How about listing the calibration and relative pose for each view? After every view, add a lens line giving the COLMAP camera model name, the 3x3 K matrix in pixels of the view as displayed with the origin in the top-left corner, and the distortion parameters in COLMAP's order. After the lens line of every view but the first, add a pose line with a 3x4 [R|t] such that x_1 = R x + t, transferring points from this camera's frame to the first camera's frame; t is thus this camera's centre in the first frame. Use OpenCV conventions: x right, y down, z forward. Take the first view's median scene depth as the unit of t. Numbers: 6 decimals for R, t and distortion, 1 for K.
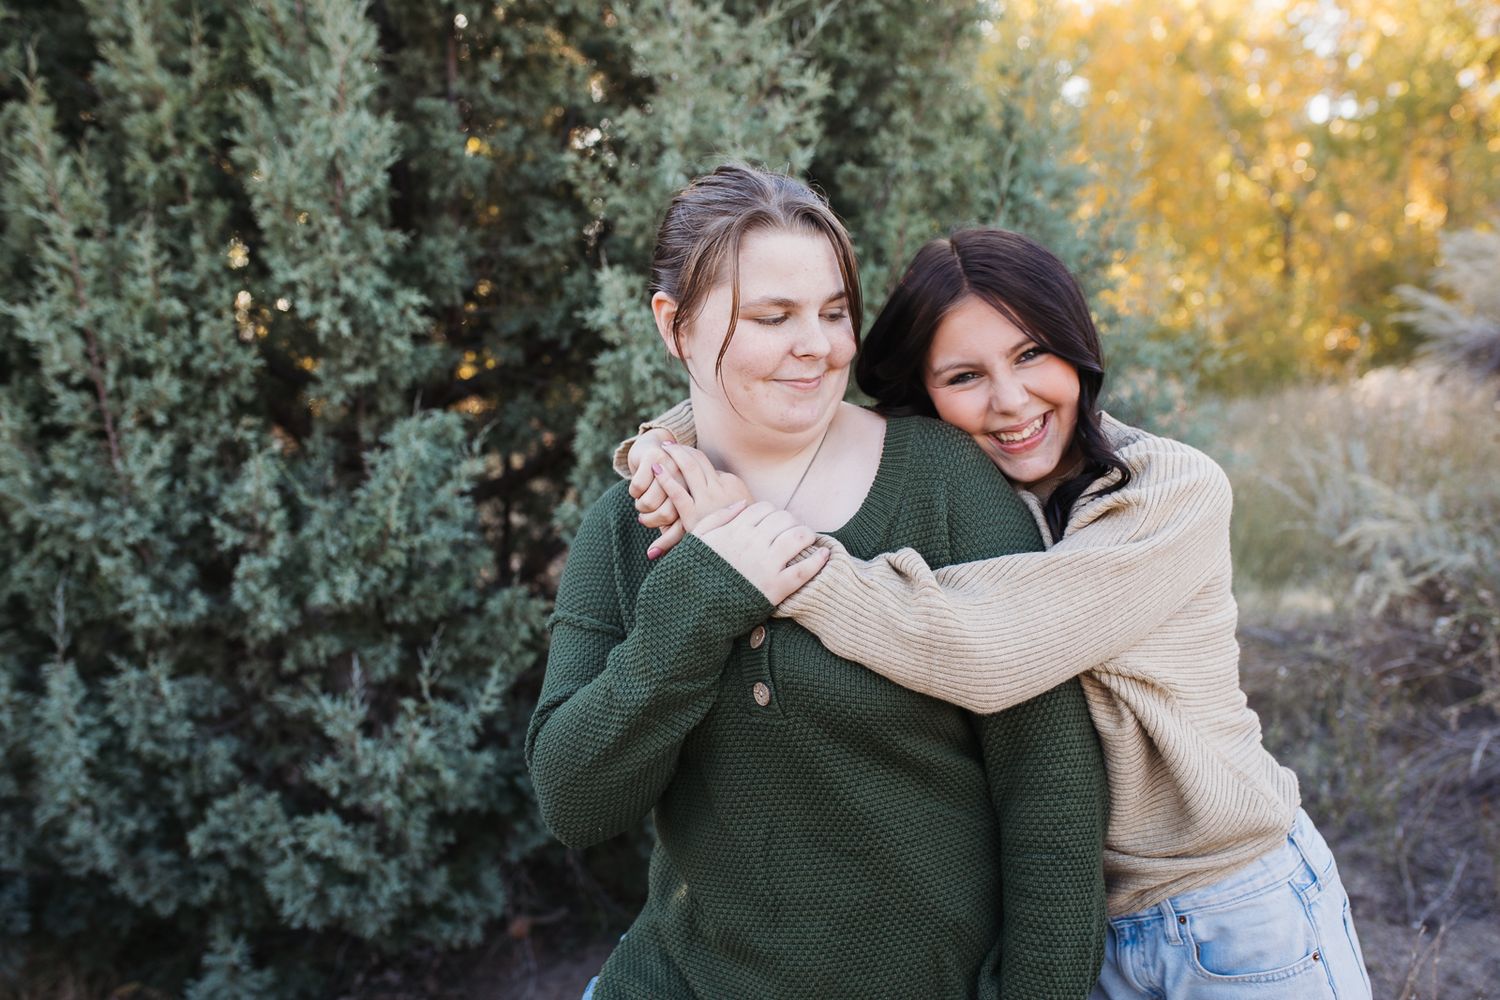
lens RADIAL K [[1513.2, 0, 753.7], [0, 1513.2, 438.2], [0, 0, 1]] dist [-0.044610, 0.035046]
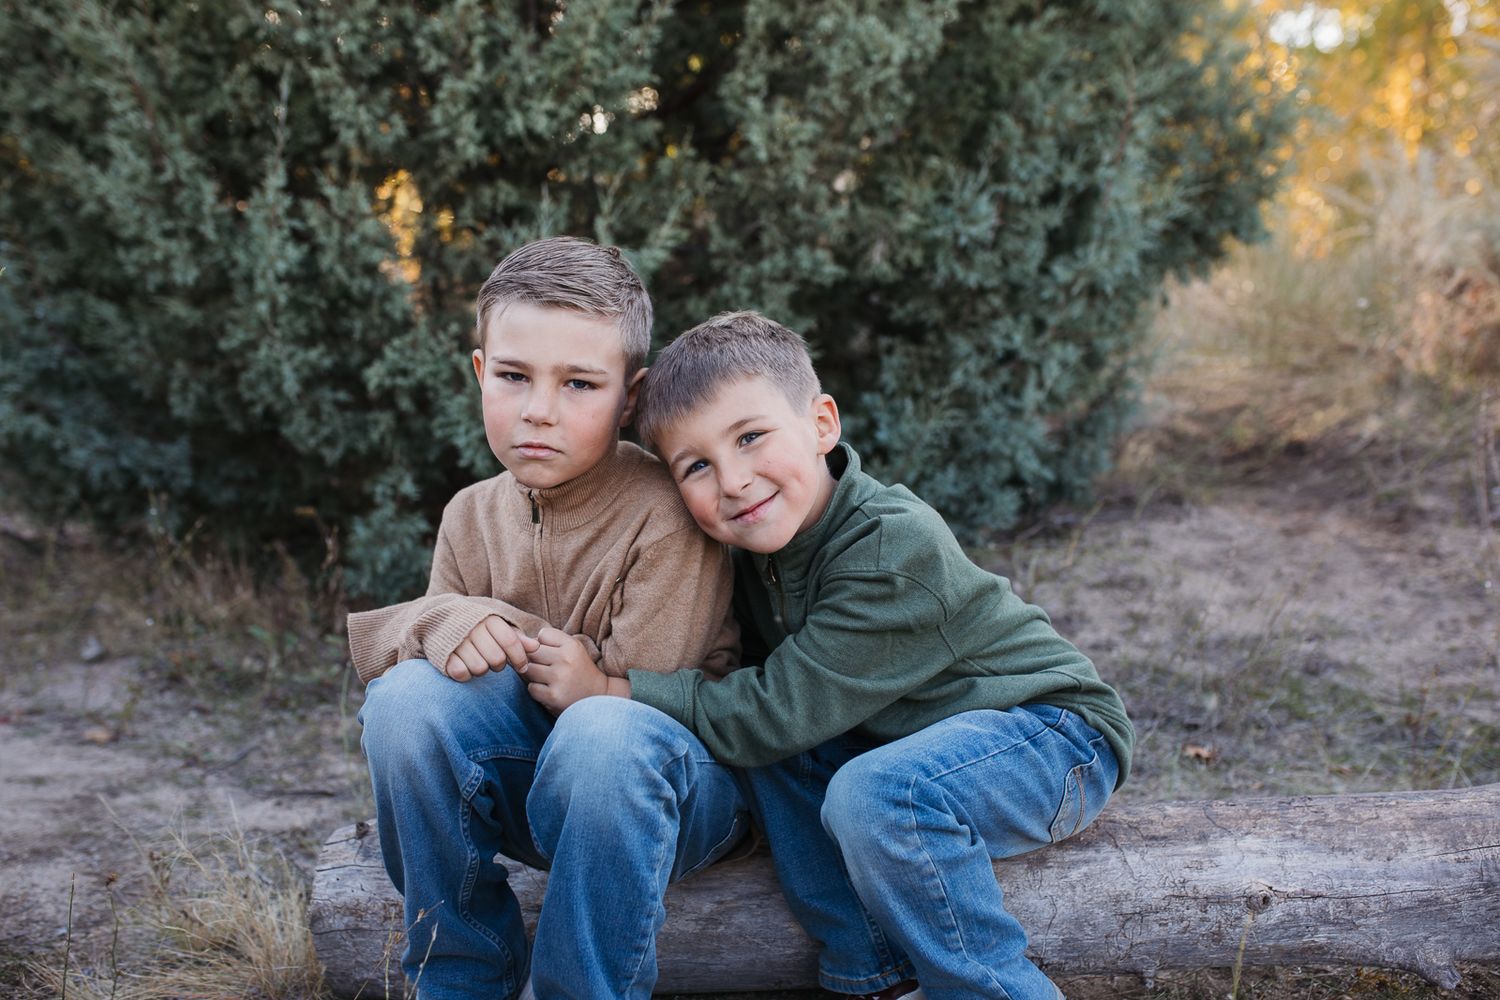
lens RADIAL K [[1513.2, 0, 753.7], [0, 1513.2, 438.2], [0, 0, 1]] dist [-0.044610, 0.035046]
pose [[0.998776, 0.035269, 0.034685, -0.147797], [-0.036841, 0.998272, 0.045772, 0.266817], [-0.033010, -0.046994, 0.998350, -0.069542]]
